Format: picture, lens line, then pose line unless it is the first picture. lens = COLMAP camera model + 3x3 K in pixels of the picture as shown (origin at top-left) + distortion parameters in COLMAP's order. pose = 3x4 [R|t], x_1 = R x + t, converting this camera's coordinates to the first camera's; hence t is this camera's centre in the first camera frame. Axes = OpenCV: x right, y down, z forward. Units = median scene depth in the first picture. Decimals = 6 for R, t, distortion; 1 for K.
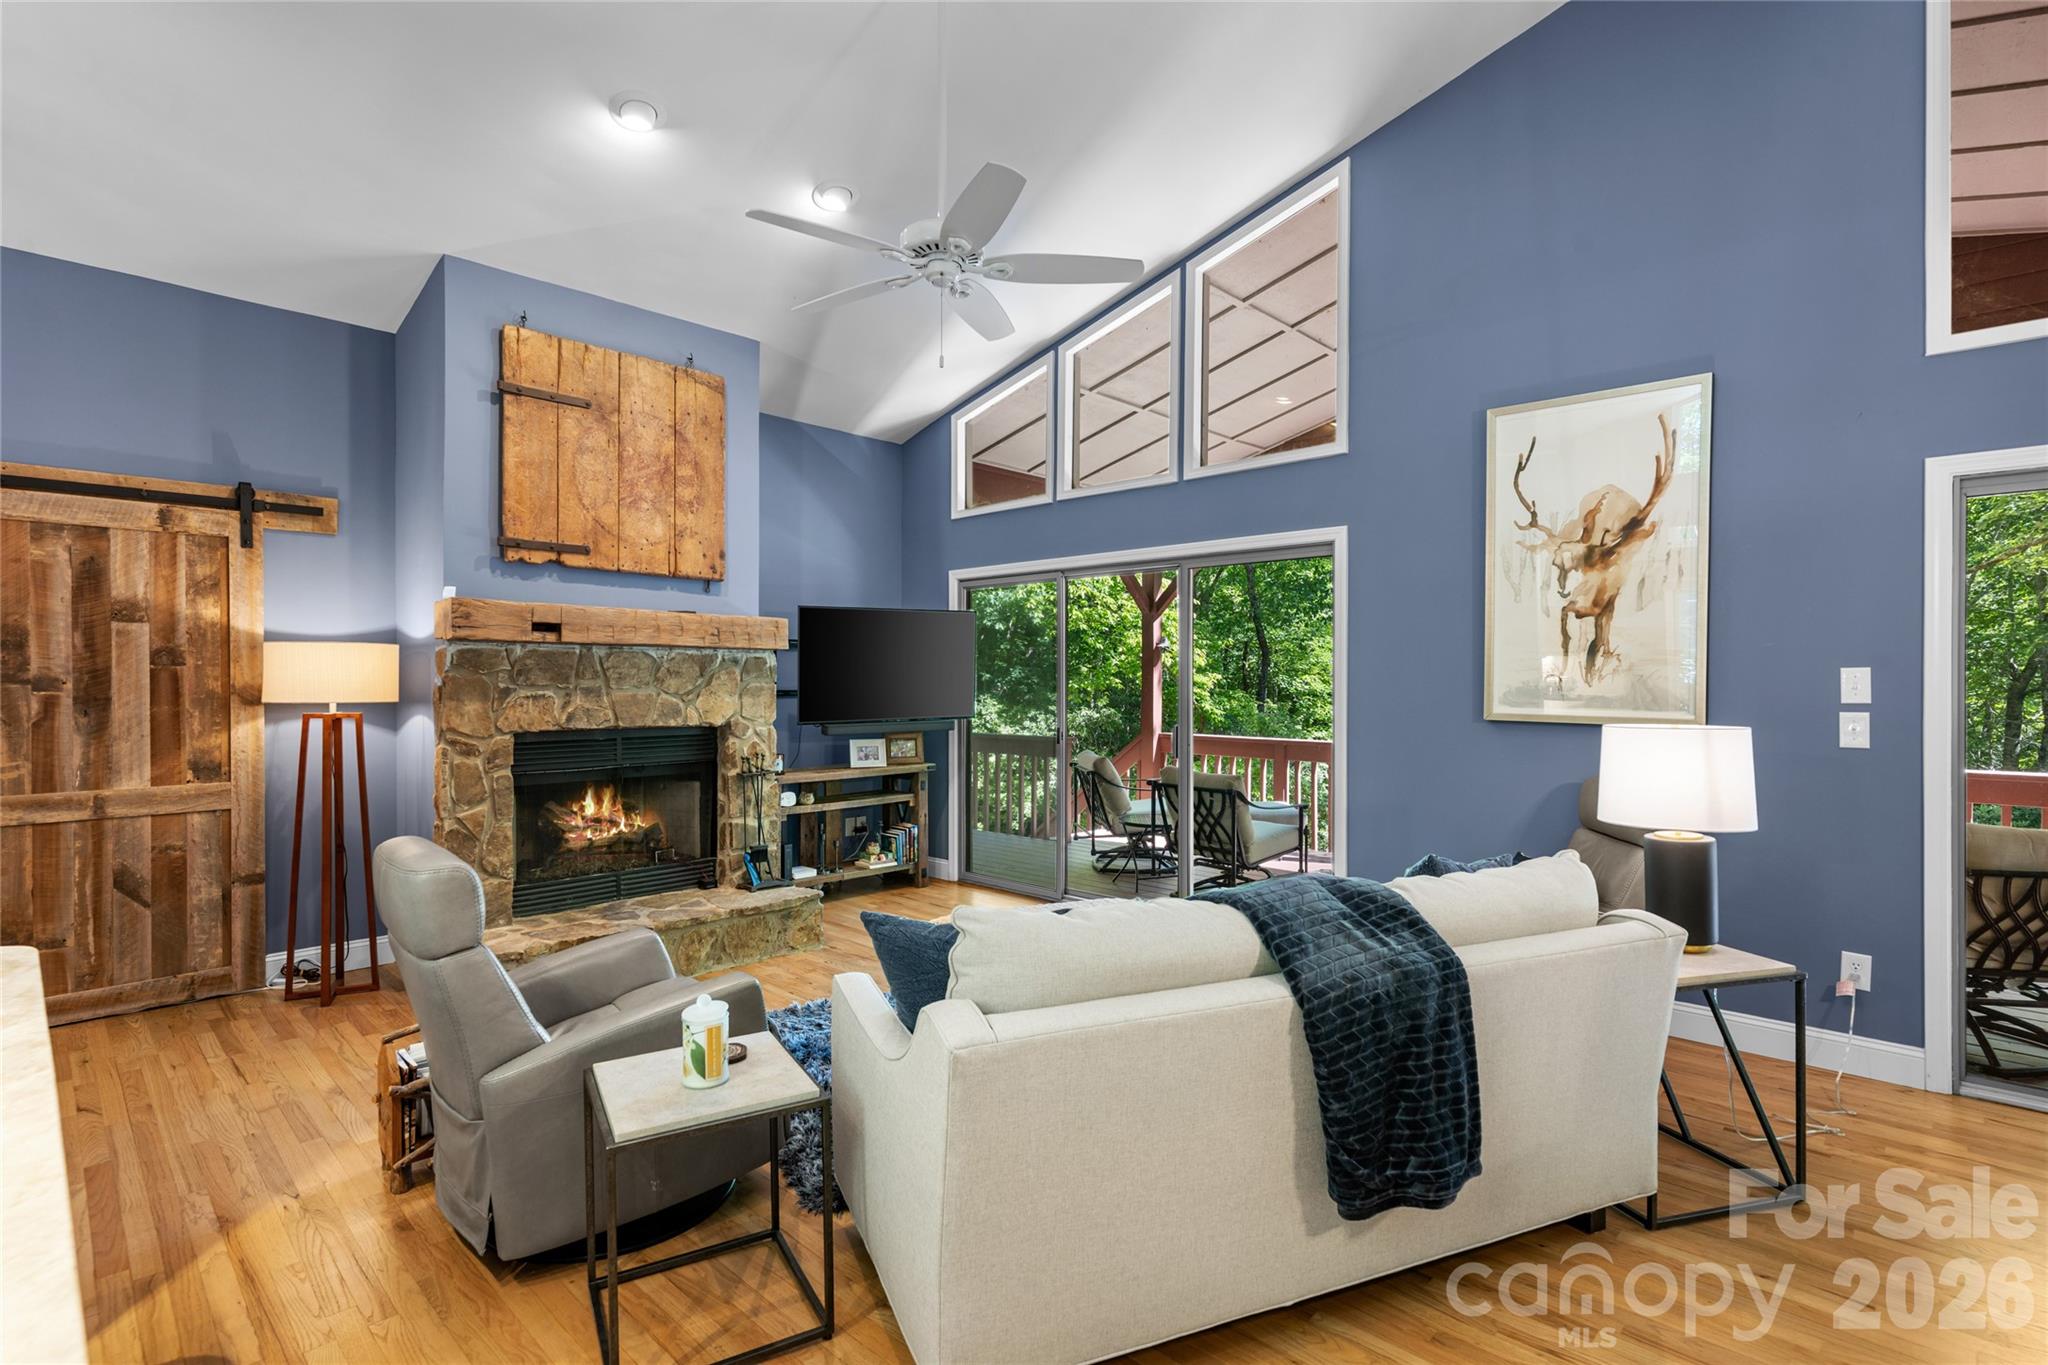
lens RADIAL K [[983.6, 0, 991.9], [0, 983.6, 682.9], [0, 0, 1]] dist [-0.005570, 0.000153]
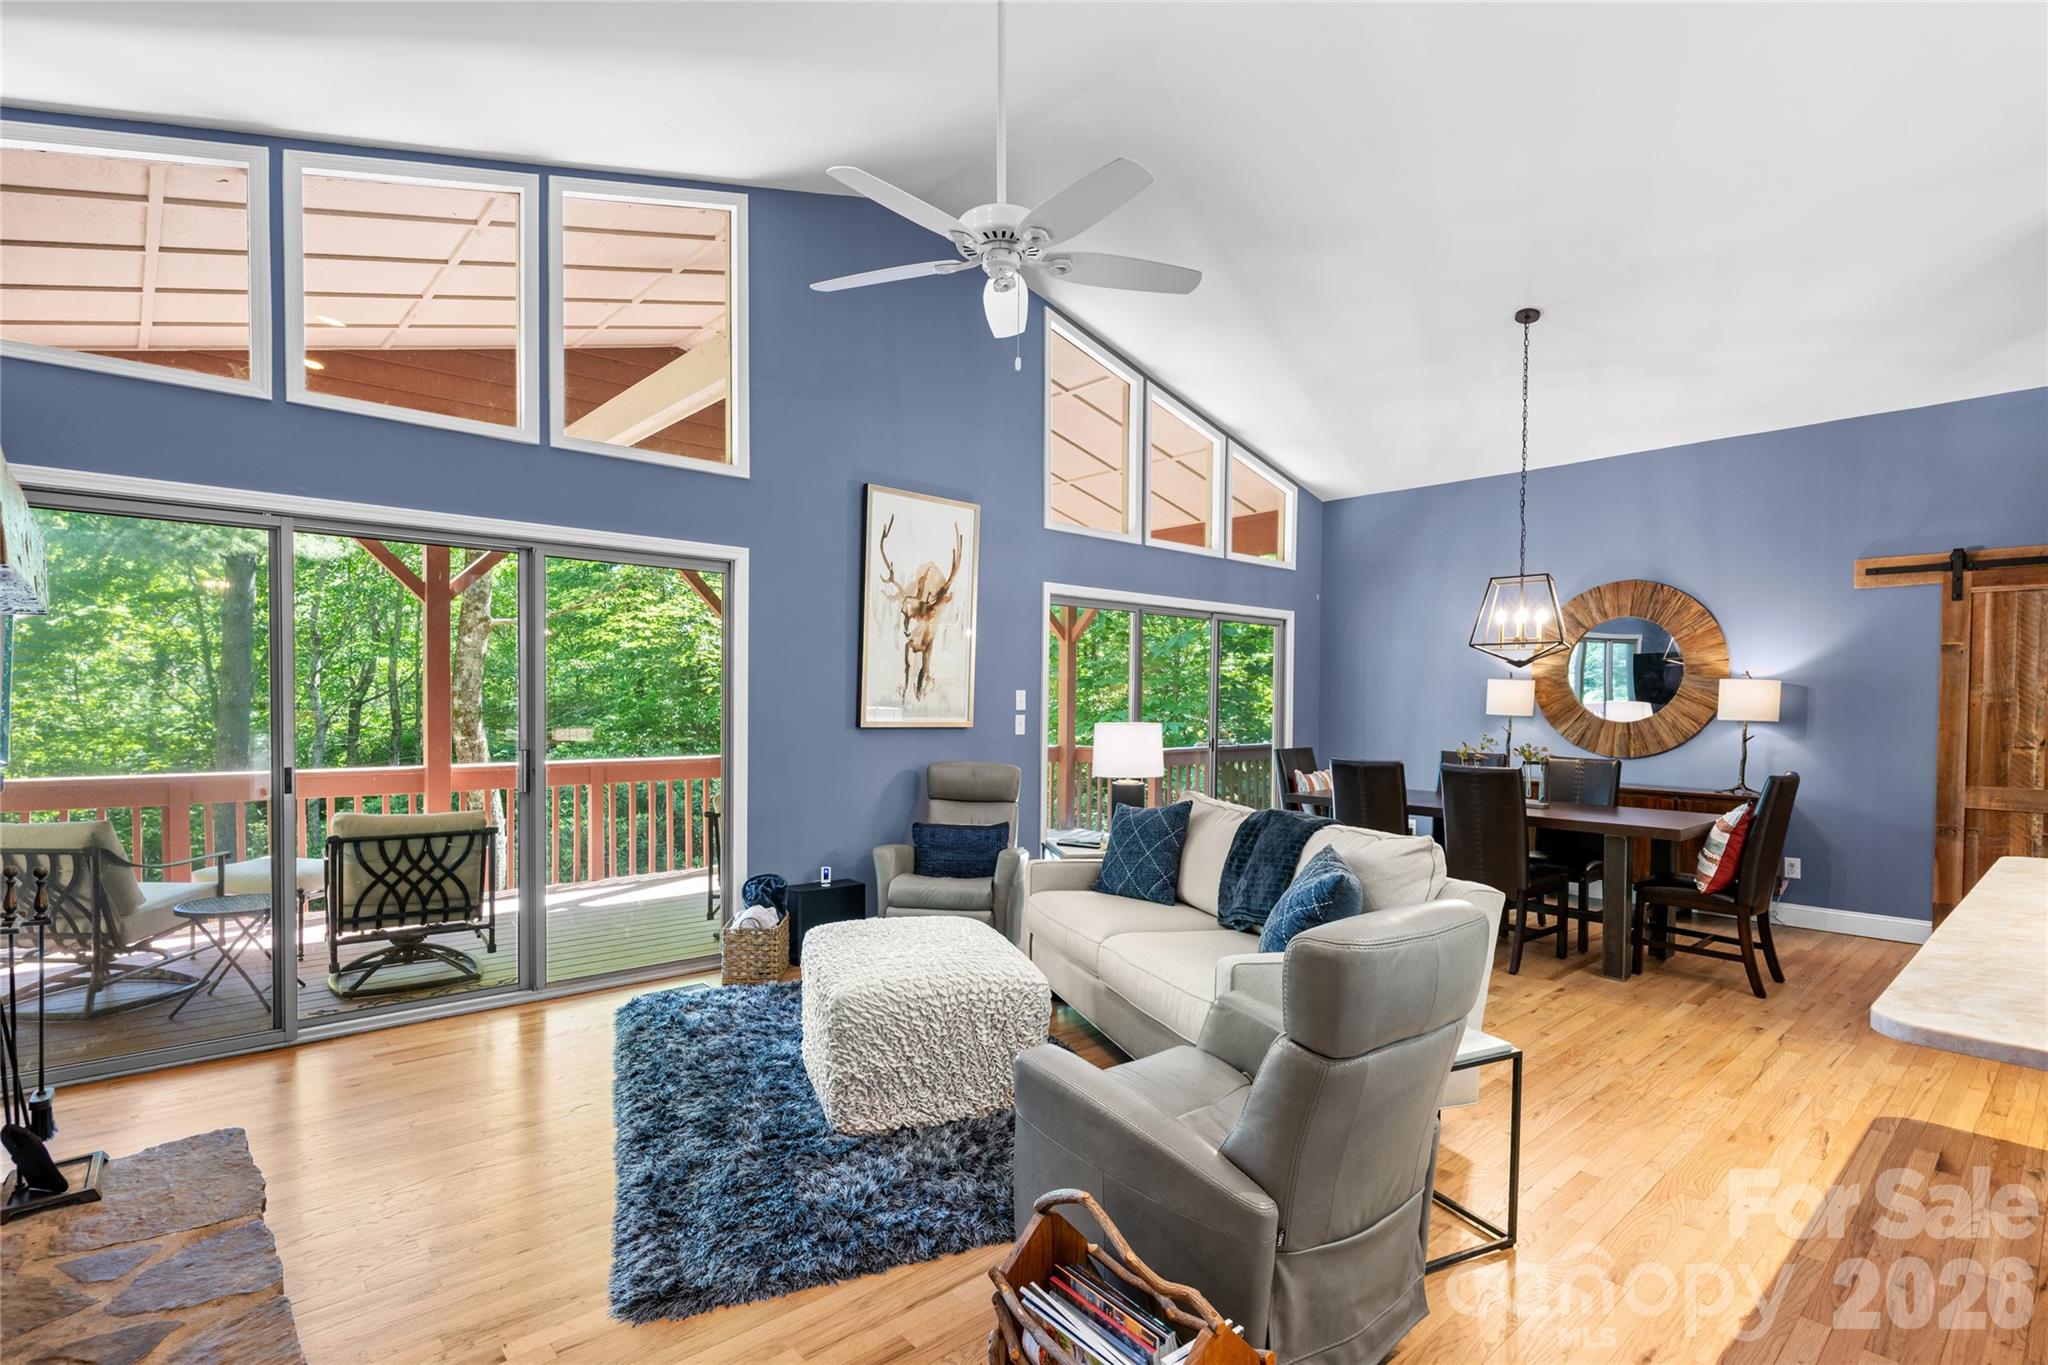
lens RADIAL K [[983.6, 0, 966.3], [0, 983.6, 704.0], [0, 0, 1]] dist [-0.005570, 0.000153]
pose [[0.072256, -0.013919, 0.997289, -0.739756], [-0.009285, 0.999850, 0.014628, -0.012221], [-0.997343, -0.010317, 0.072116, 0.758514]]
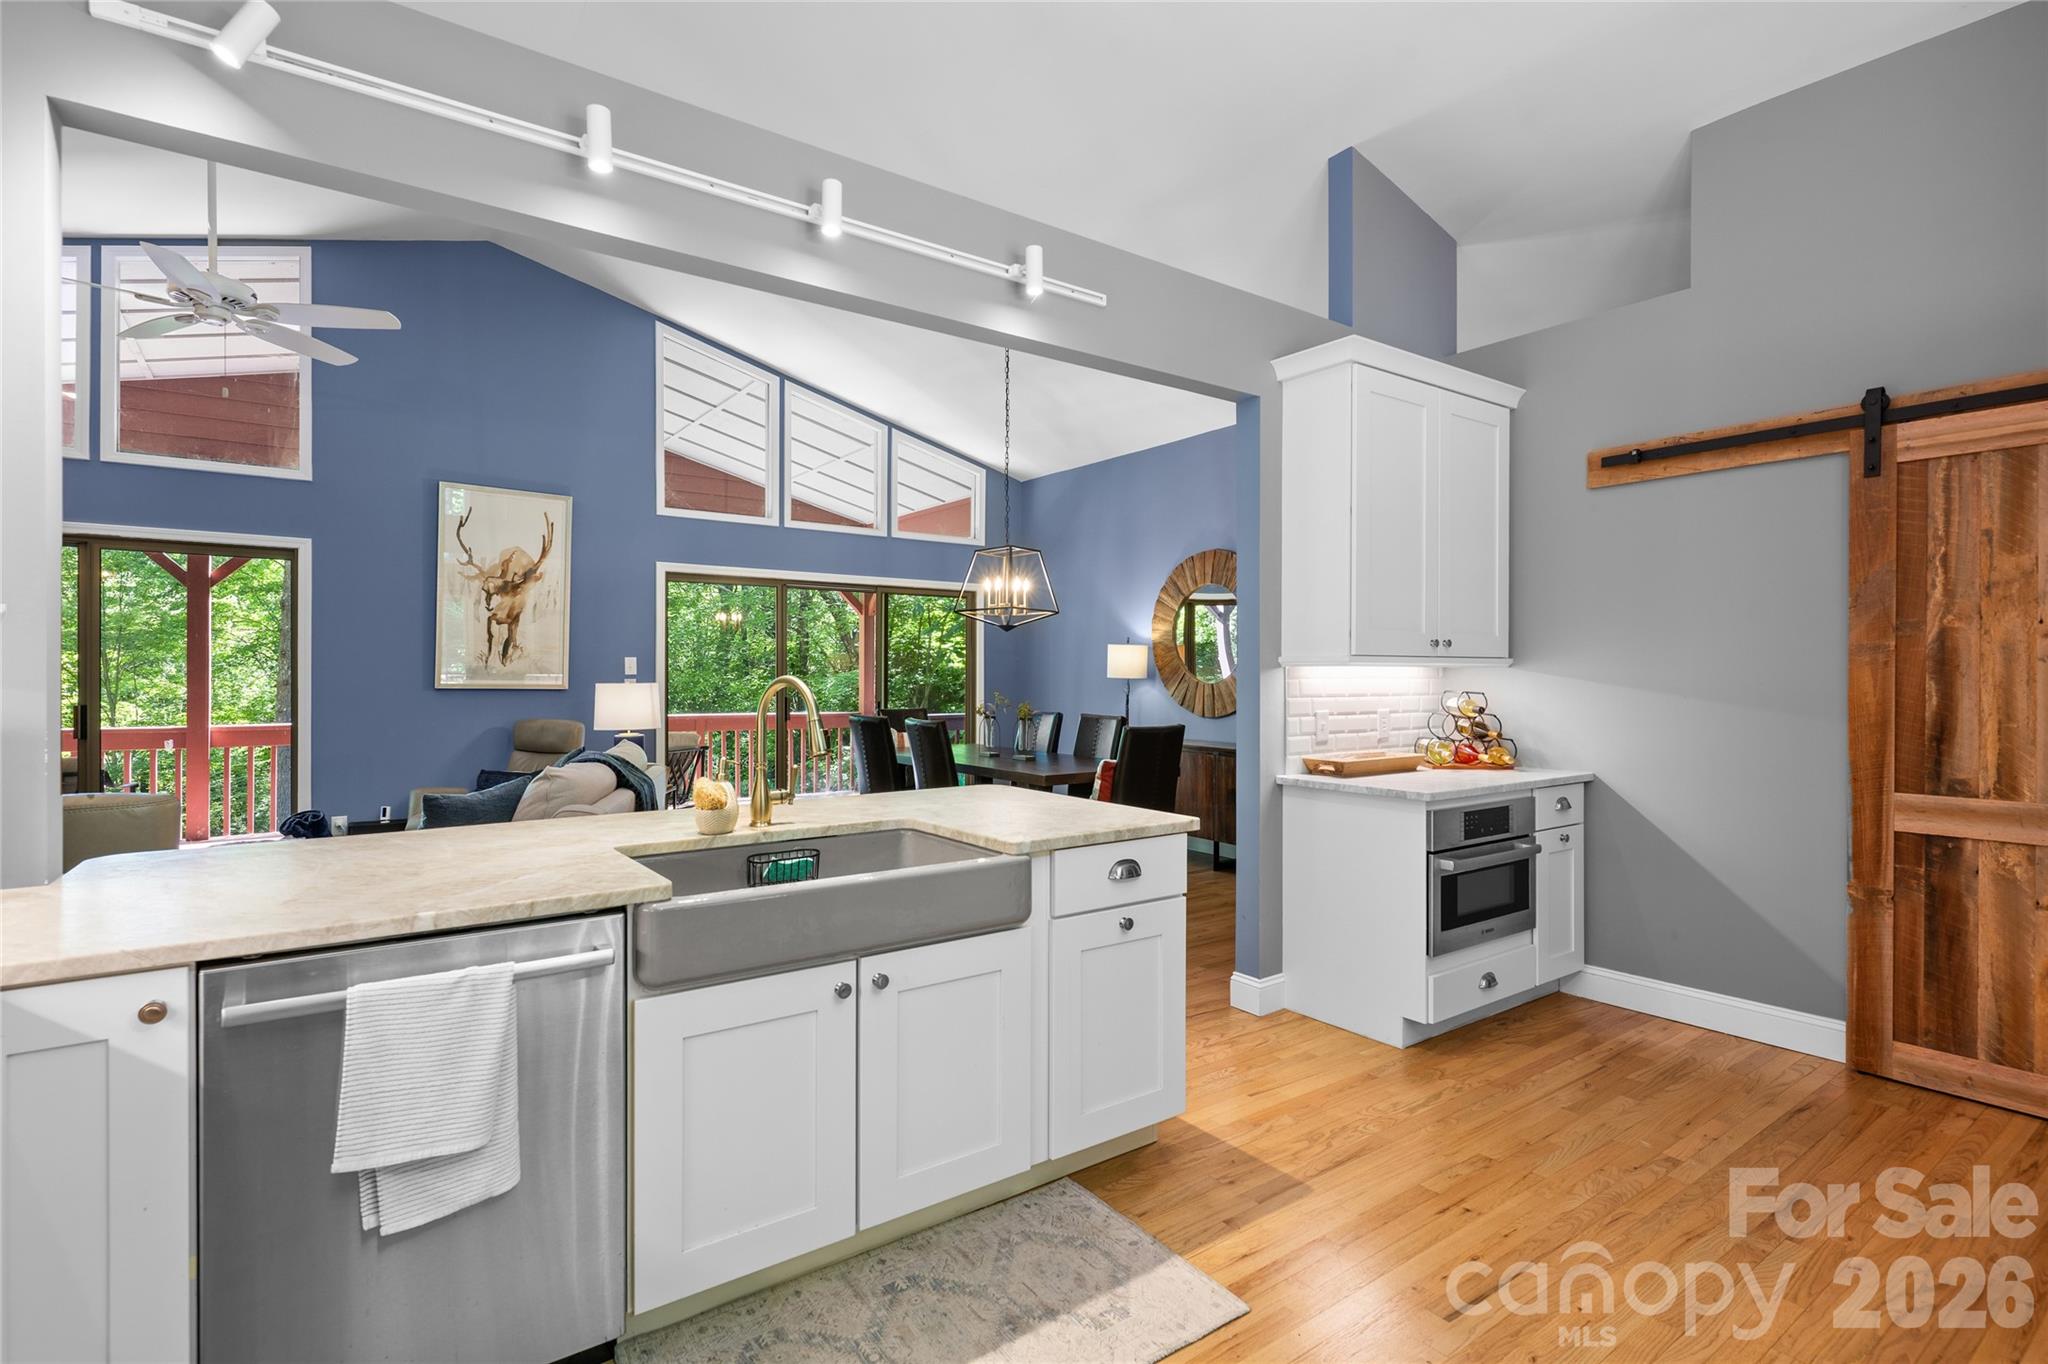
lens RADIAL K [[983.6, 0, 1011.4], [0, 983.6, 677.9], [0, 0, 1]] dist [-0.005570, 0.000153]
pose [[0.155703, -0.005991, 0.987786, -0.820025], [0.000952, 0.999982, 0.005915, 0.013510], [-0.987803, 0.000020, 0.155706, -0.094317]]
